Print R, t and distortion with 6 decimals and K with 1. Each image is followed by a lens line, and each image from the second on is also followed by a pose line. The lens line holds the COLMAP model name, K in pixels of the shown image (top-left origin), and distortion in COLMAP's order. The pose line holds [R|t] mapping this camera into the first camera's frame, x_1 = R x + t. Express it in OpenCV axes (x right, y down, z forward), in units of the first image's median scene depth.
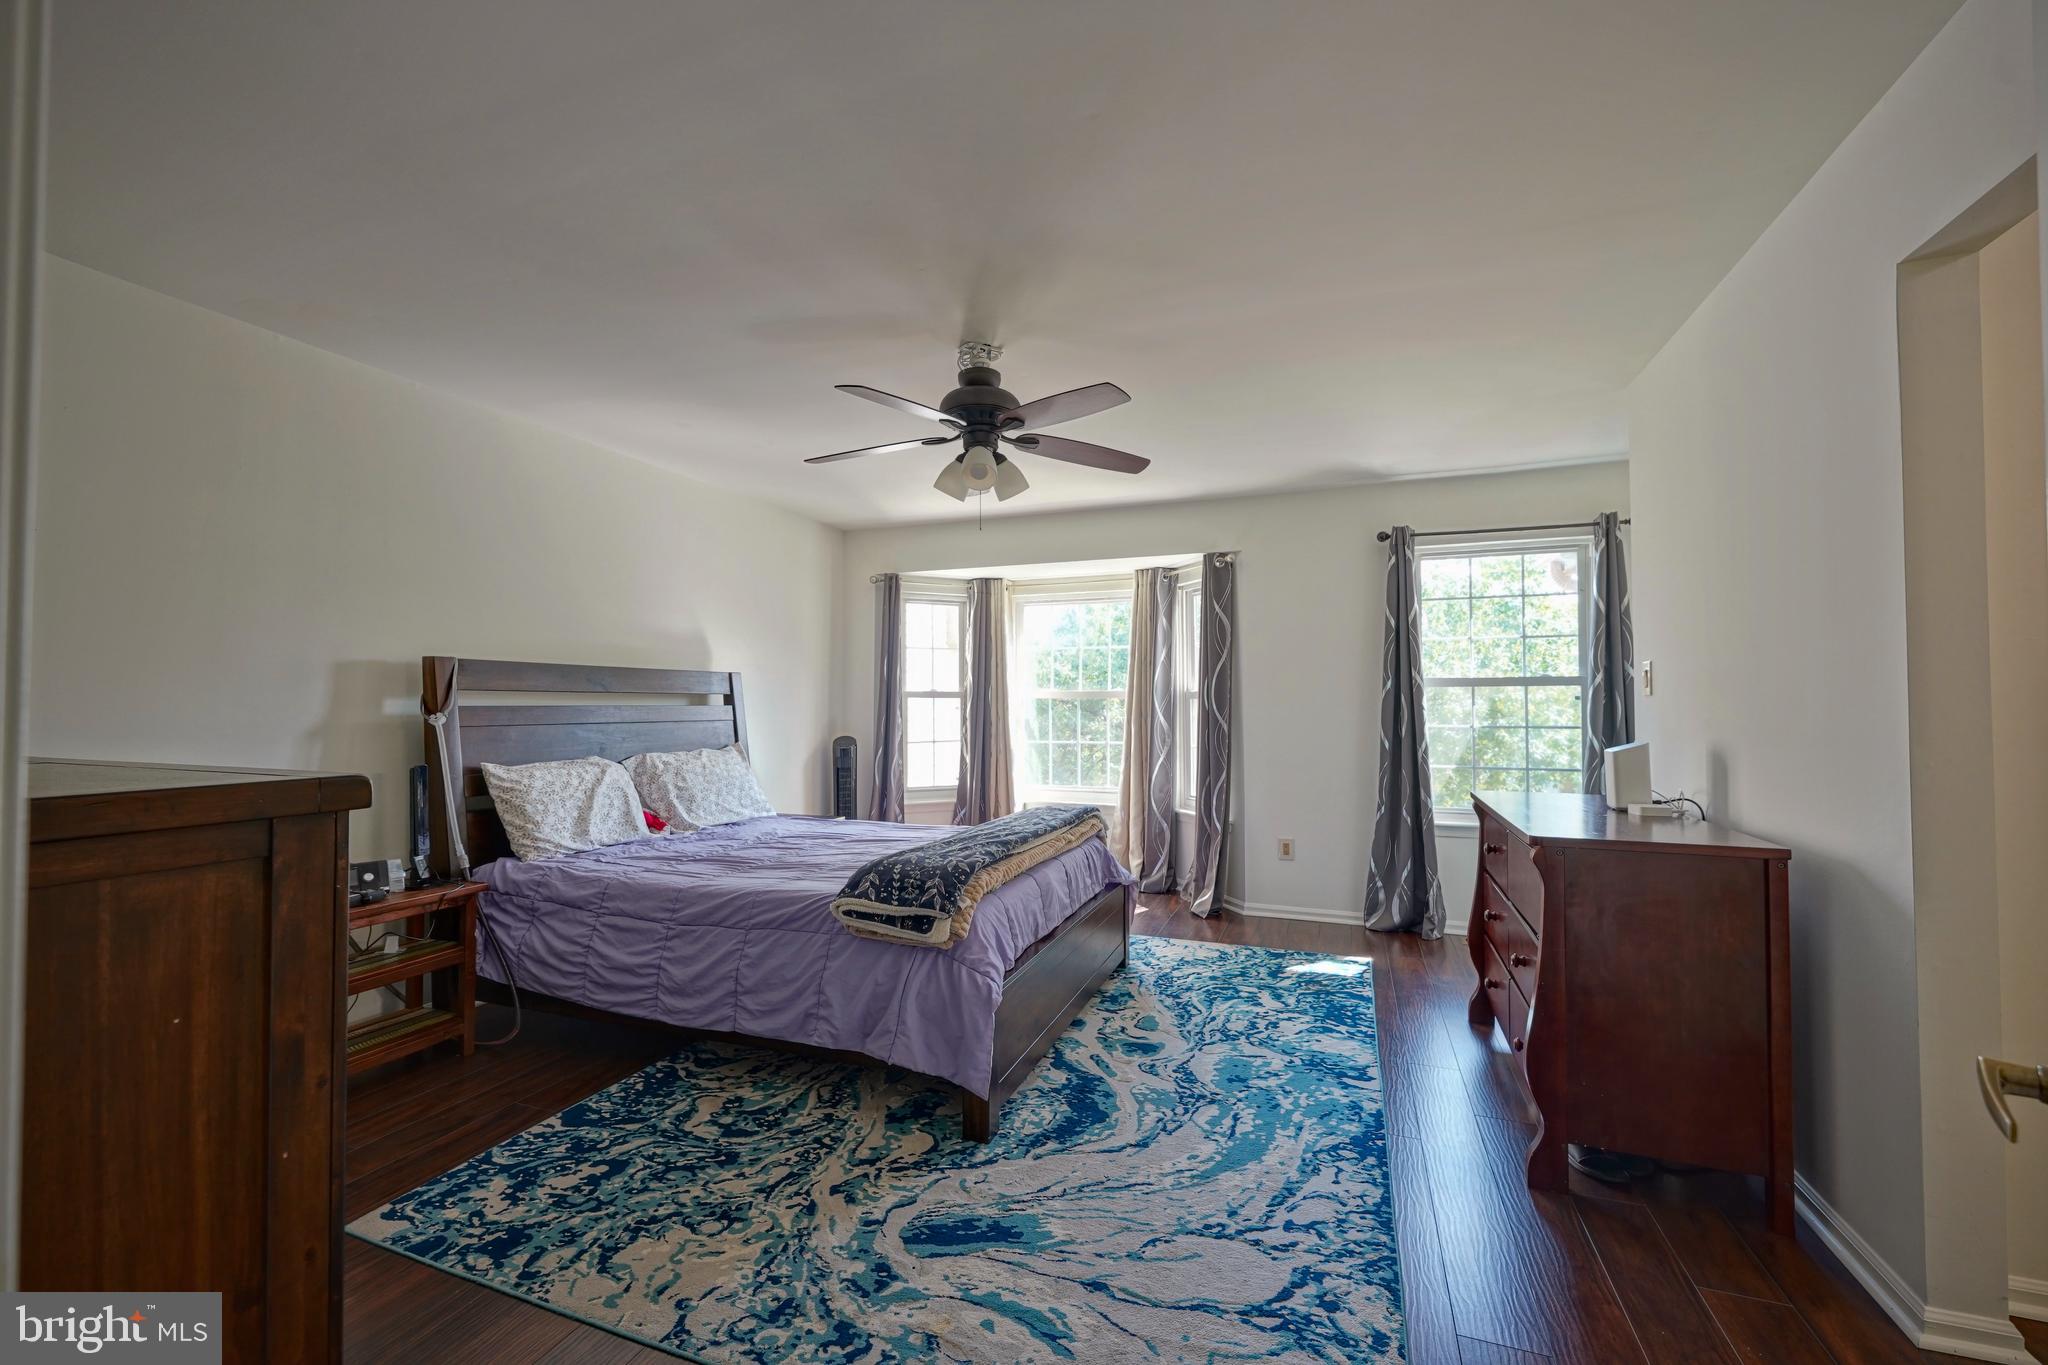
lens RADIAL K [[818.0, 0, 1026.1], [0, 818.0, 689.8], [0, 0, 1]] dist [-0.000171, -0.000197]
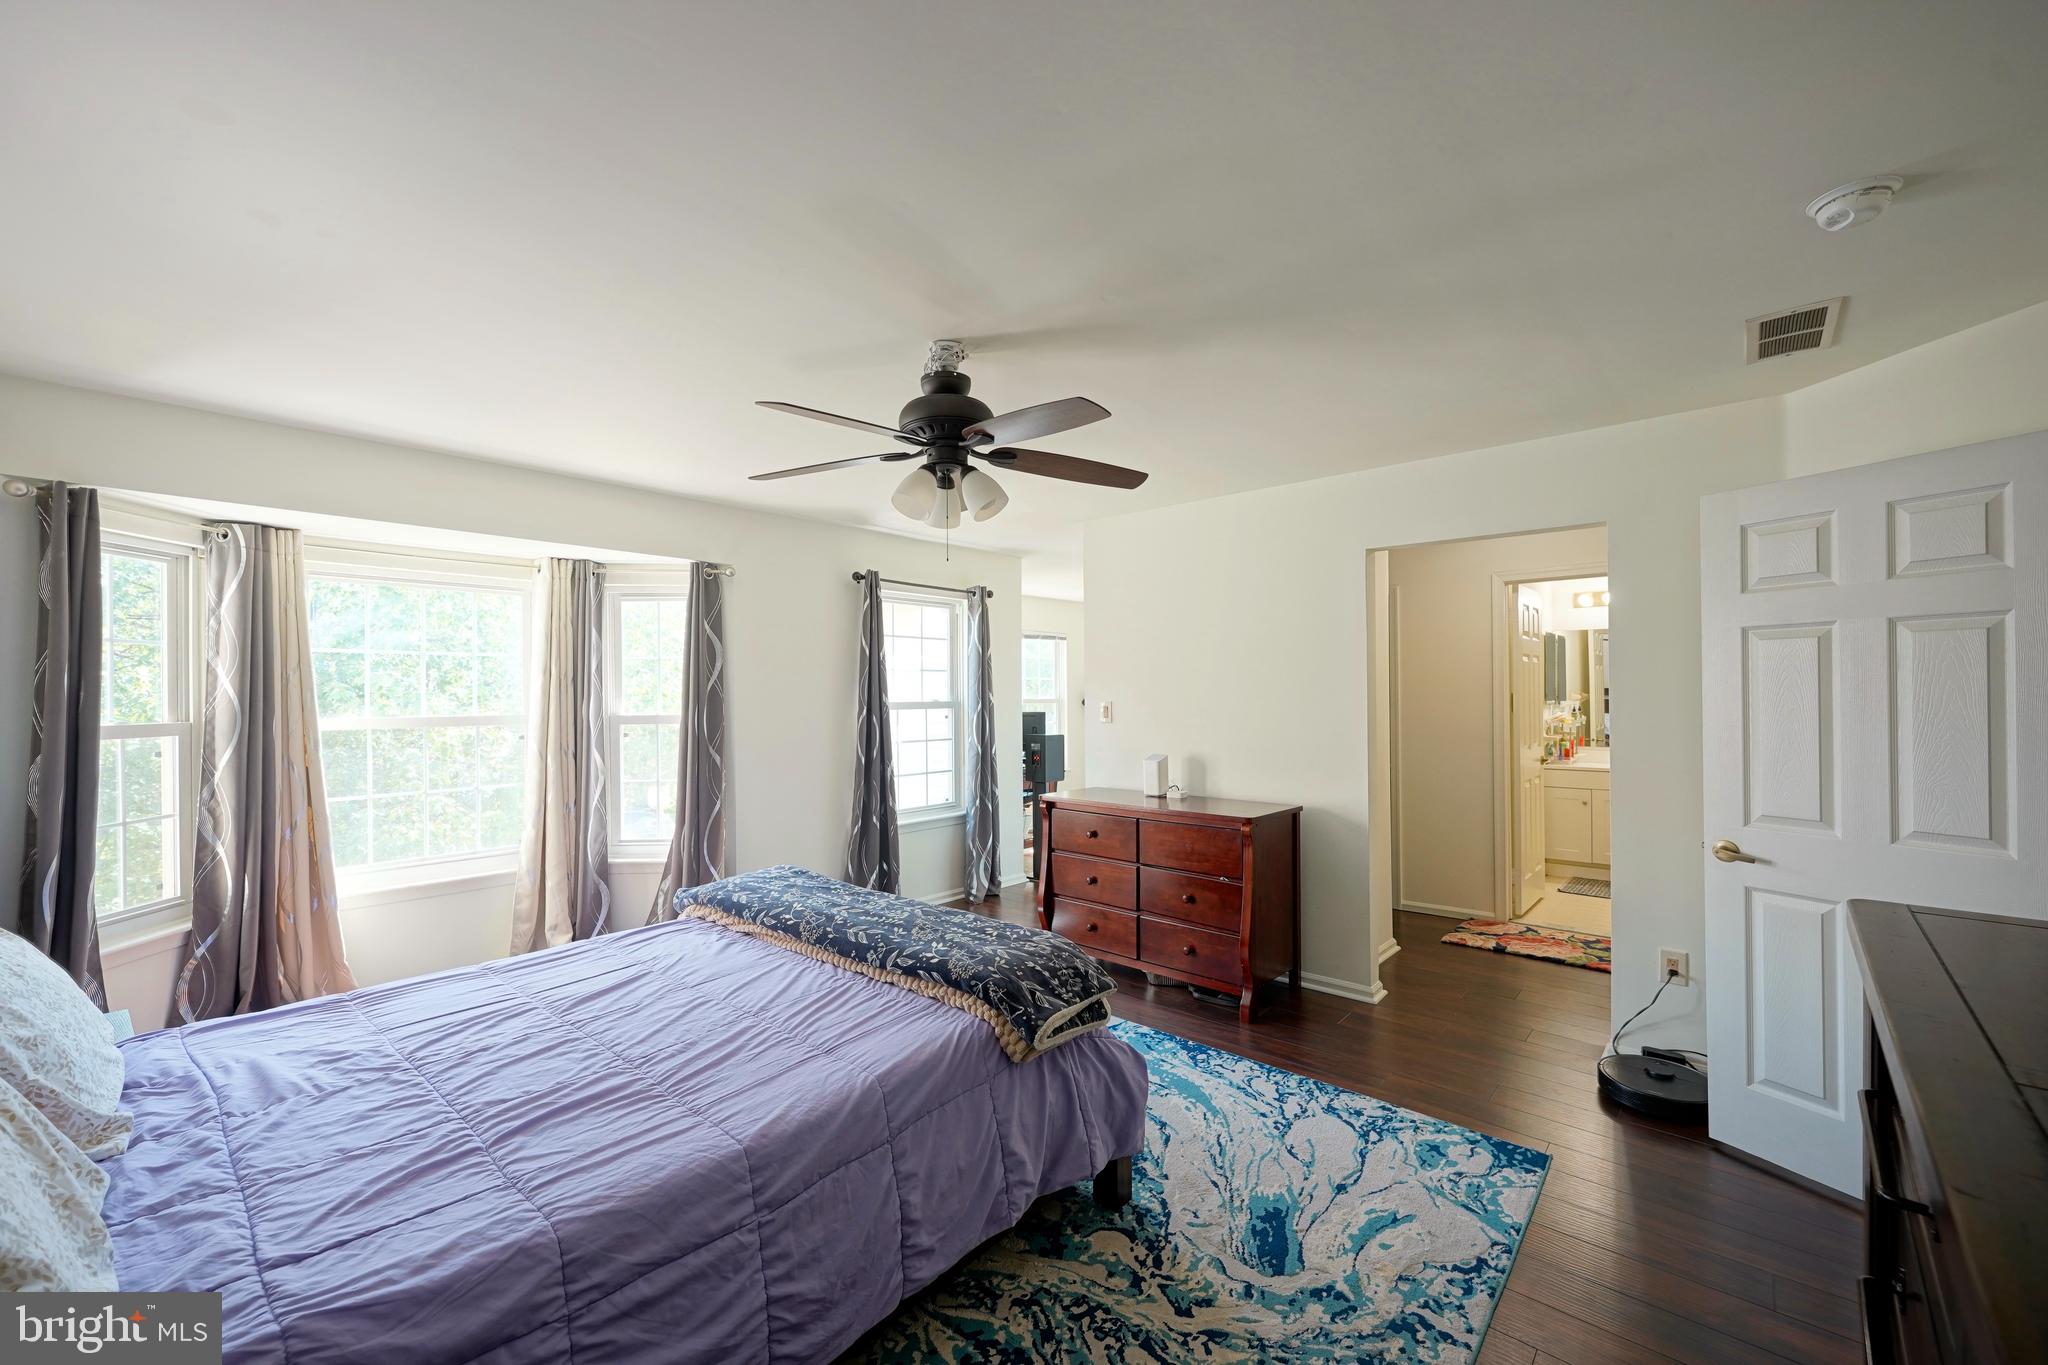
lens RADIAL K [[819.9, 0, 1028.3], [0, 819.9, 686.8], [0, 0, 1]] dist [0.000364, -0.000311]
pose [[0.349455, 0.004908, 0.936940, -1.030178], [-0.015017, 0.999887, 0.000363, -0.079234], [-0.936833, -0.014197, 0.349489, 0.755785]]
